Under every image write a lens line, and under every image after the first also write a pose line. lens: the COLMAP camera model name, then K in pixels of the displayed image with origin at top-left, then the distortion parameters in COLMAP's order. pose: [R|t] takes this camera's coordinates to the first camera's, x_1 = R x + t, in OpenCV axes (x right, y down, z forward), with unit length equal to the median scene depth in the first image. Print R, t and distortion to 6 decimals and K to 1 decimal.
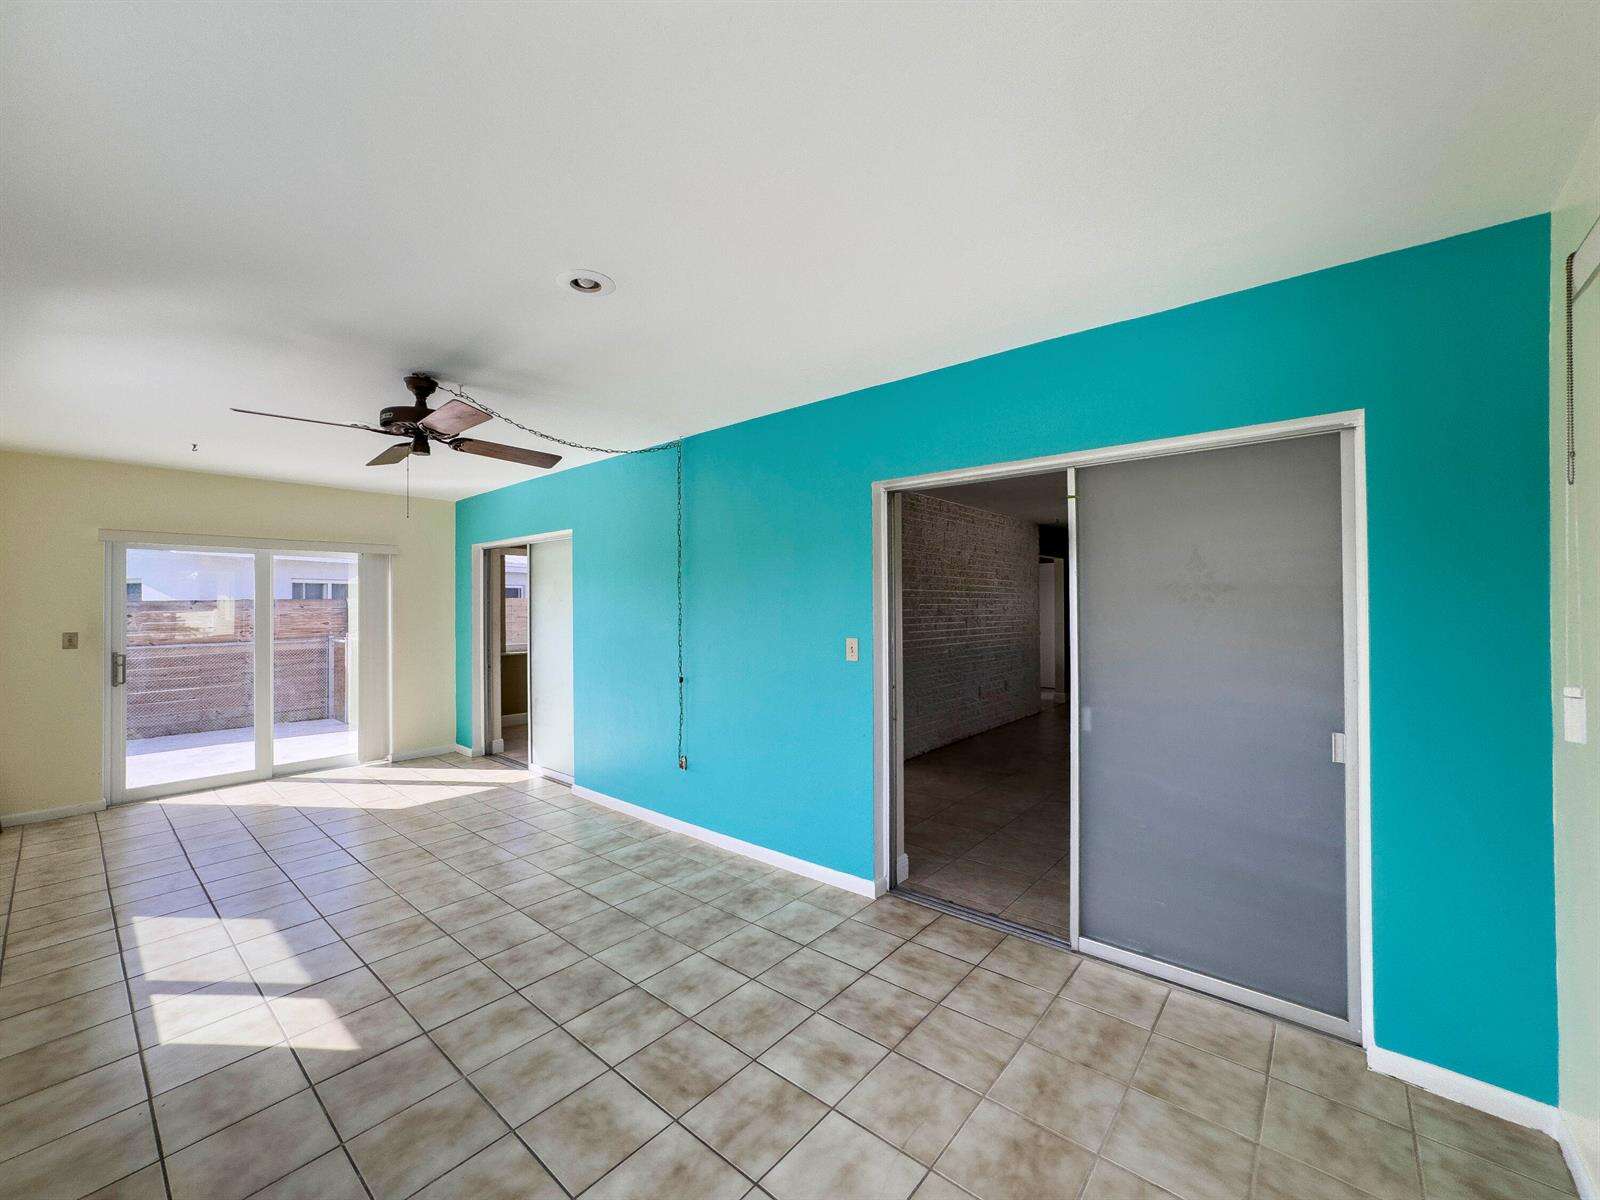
lens RADIAL K [[646.2, 0, 803.5], [0, 646.2, 604.3], [0, 0, 1]] dist [-0.027571, 0.011279]
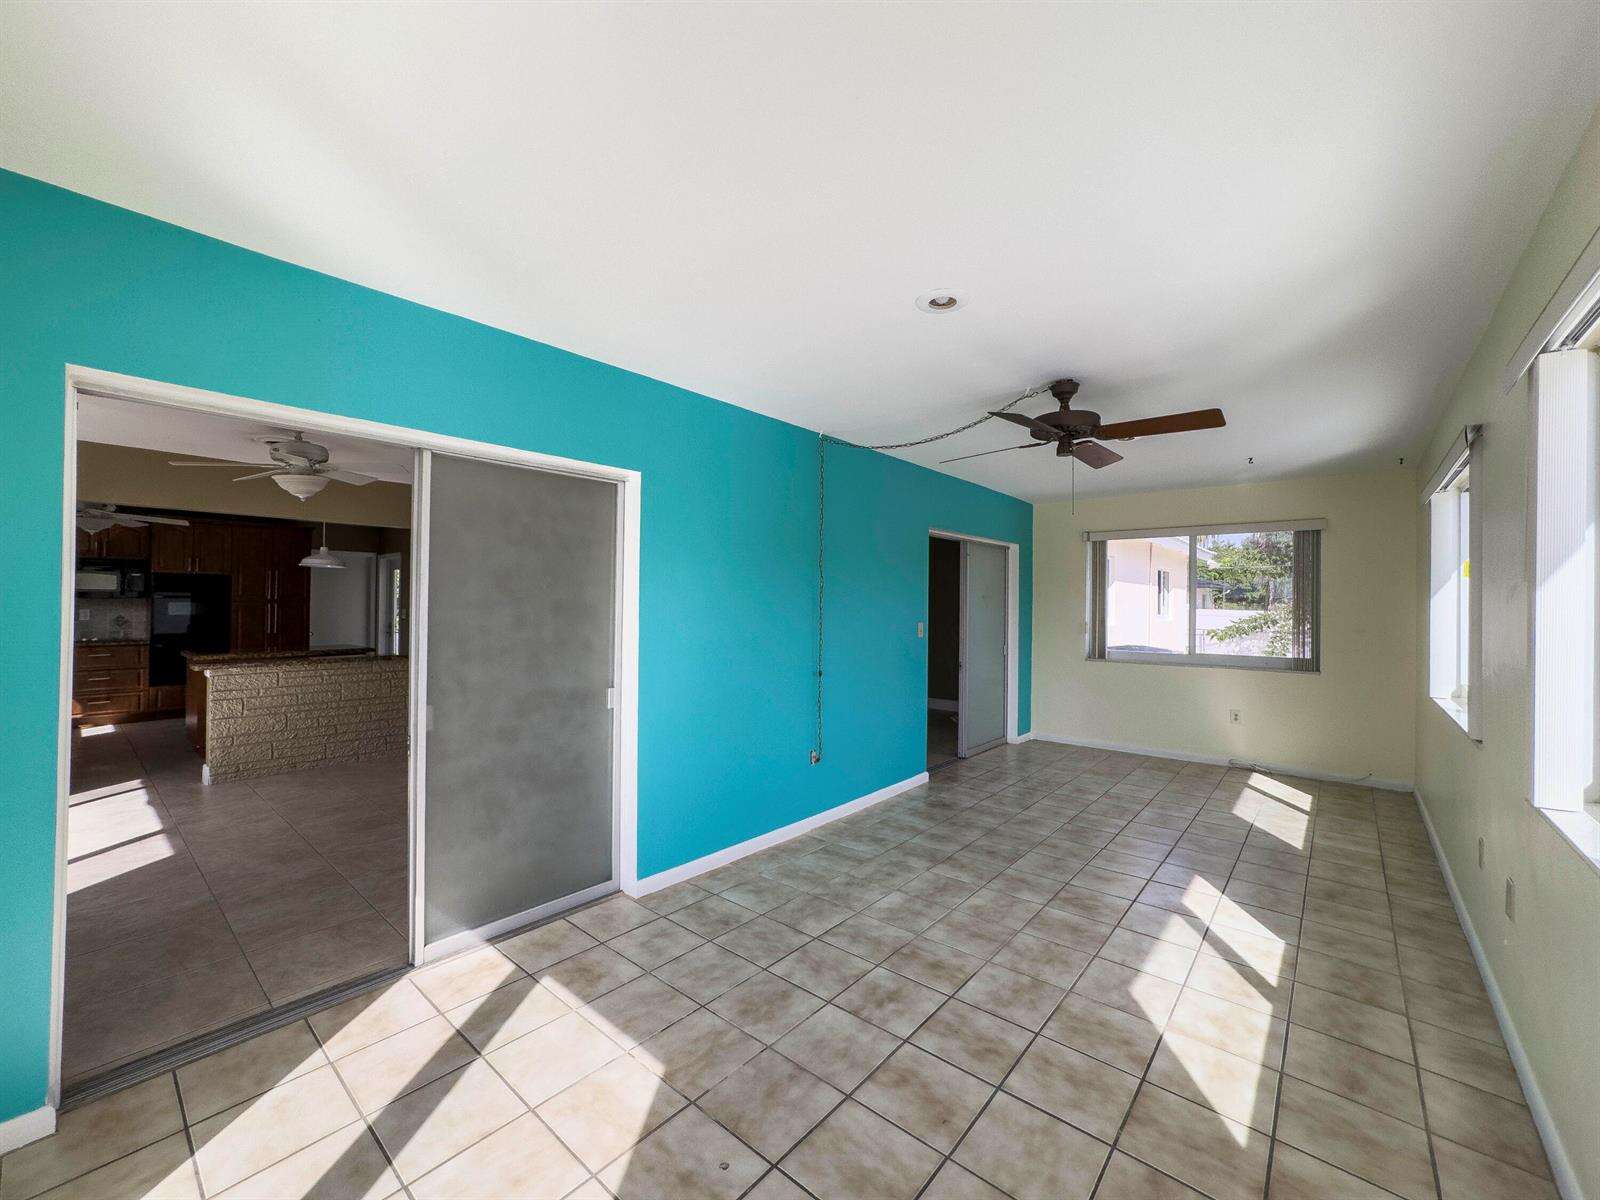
lens RADIAL K [[646.2, 0, 803.3], [0, 646.2, 600.0], [0, 0, 1]] dist [-0.027571, 0.011279]
pose [[0.001868, 0.010148, 0.999947, -1.641994], [-0.014353, 0.999846, -0.010121, 0.020582], [-0.999895, -0.014333, 0.002013, 1.411572]]
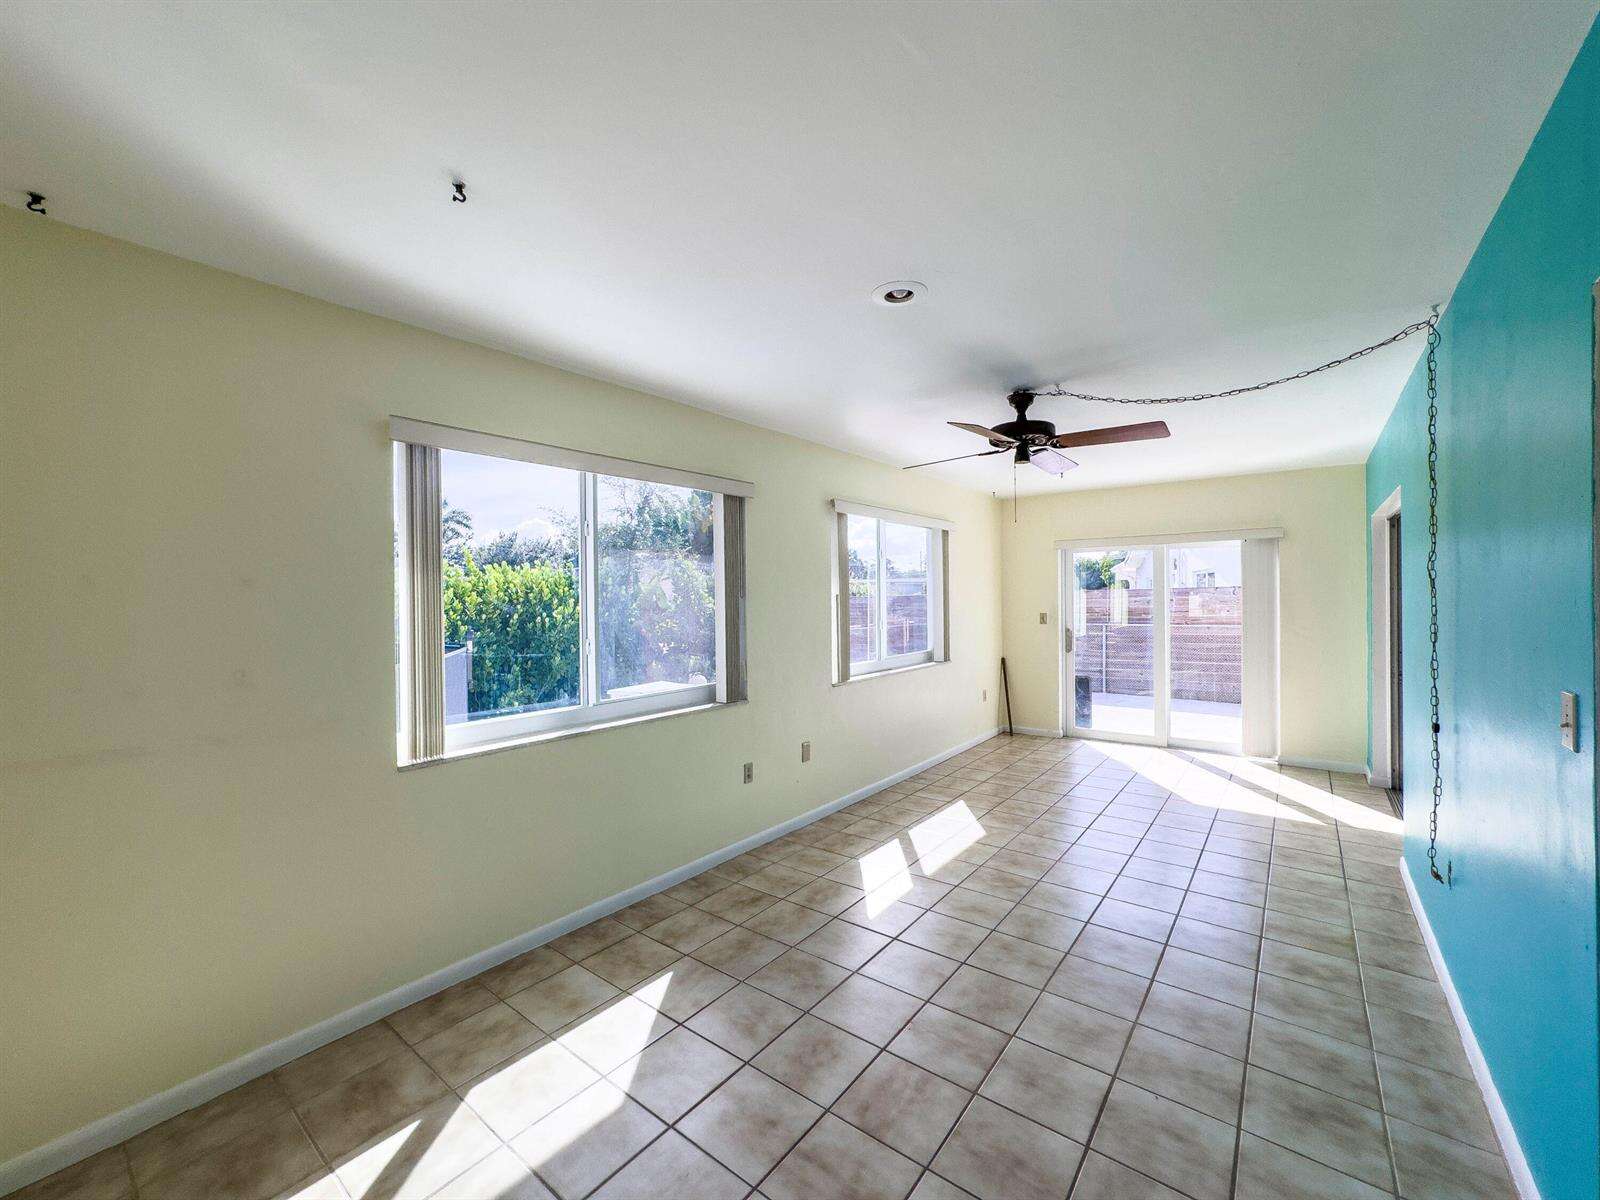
lens RADIAL K [[646.2, 0, 798.1], [0, 646.2, 583.0], [0, 0, 1]] dist [-0.027571, 0.011279]
pose [[0.034027, -0.016697, -0.999281, 0.512559], [0.015292, 0.999752, -0.016184, -0.018079], [0.999304, -0.014730, 0.034274, 0.563462]]
